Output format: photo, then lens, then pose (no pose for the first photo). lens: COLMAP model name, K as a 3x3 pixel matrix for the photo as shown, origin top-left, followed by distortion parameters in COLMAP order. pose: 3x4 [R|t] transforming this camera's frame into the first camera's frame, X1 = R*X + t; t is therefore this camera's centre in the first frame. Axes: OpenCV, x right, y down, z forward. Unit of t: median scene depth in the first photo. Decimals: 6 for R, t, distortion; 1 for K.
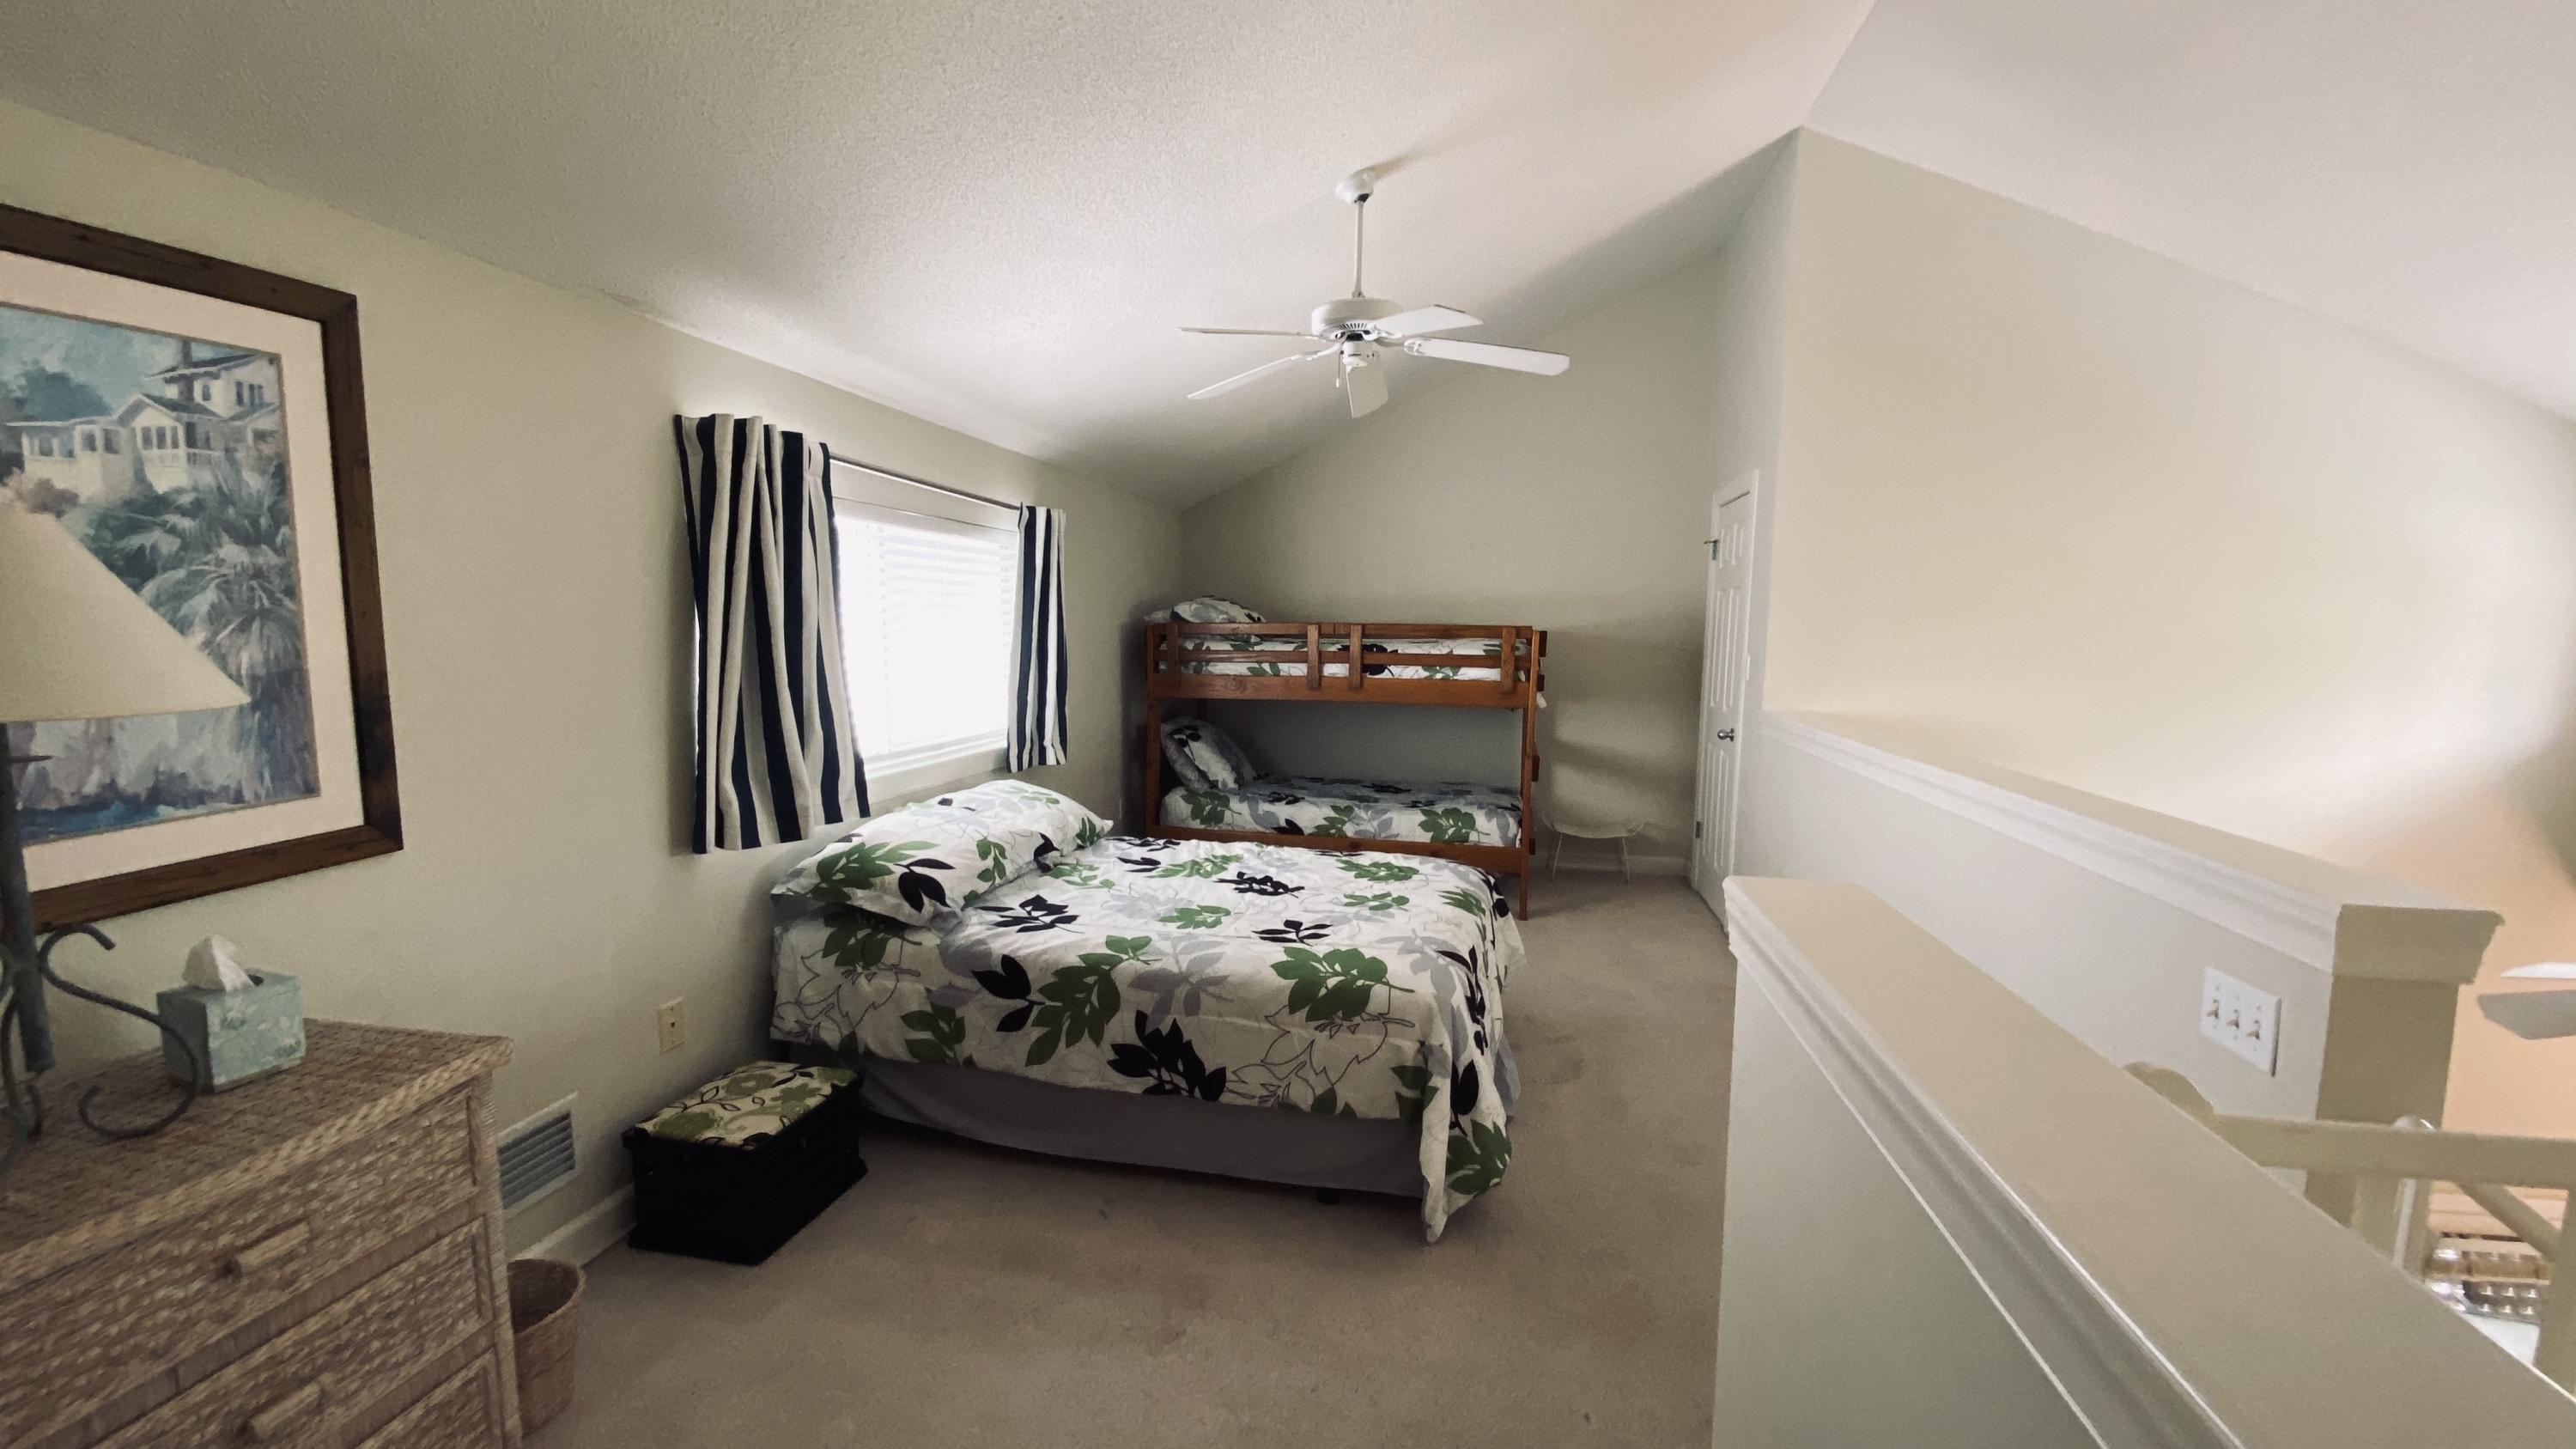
lens RADIAL K [[1039.8, 0, 1285.2], [0, 1039.8, 720.7], [0, 0, 1]] dist [0.000701, -0.000500]
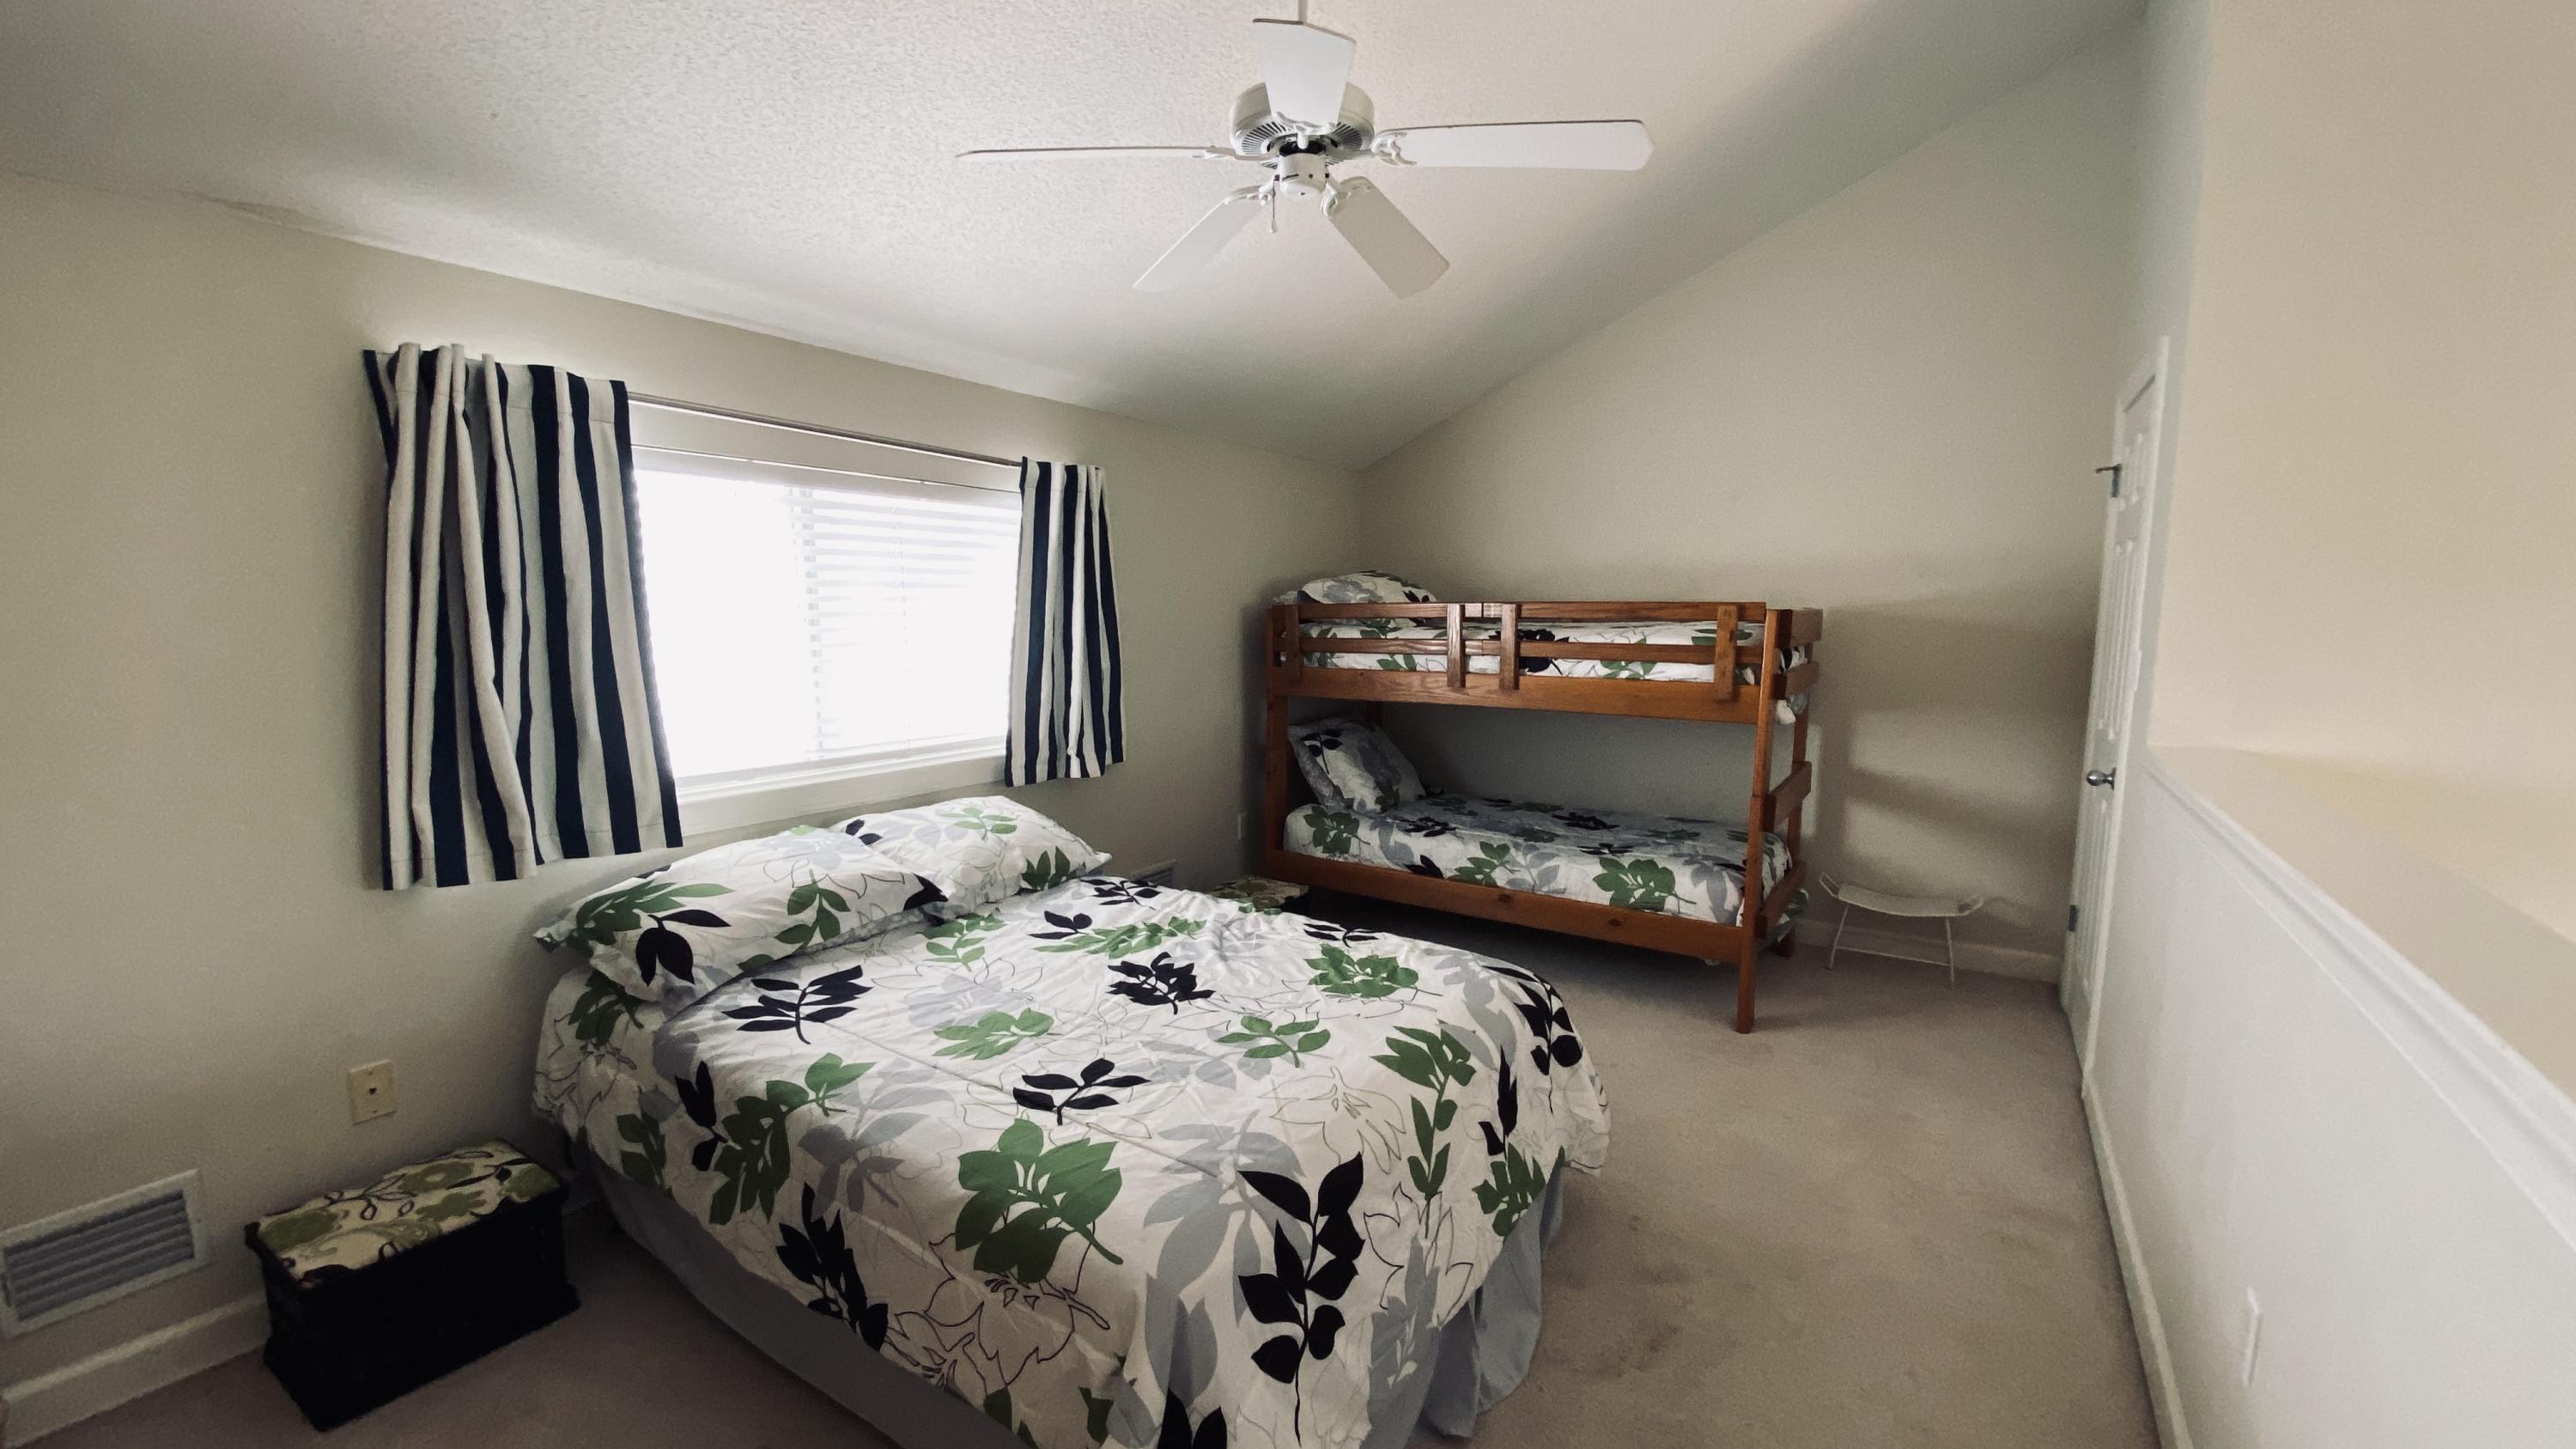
lens RADIAL K [[1036.3, 0, 1286.8], [0, 1036.3, 731.7], [0, 0, 1]] dist [0.001245, -0.008816]
pose [[0.930211, 0.035365, -0.365317, 0.288853], [-0.025851, 0.999188, 0.030905, -0.029659], [0.366113, -0.019305, 0.930370, 0.382168]]
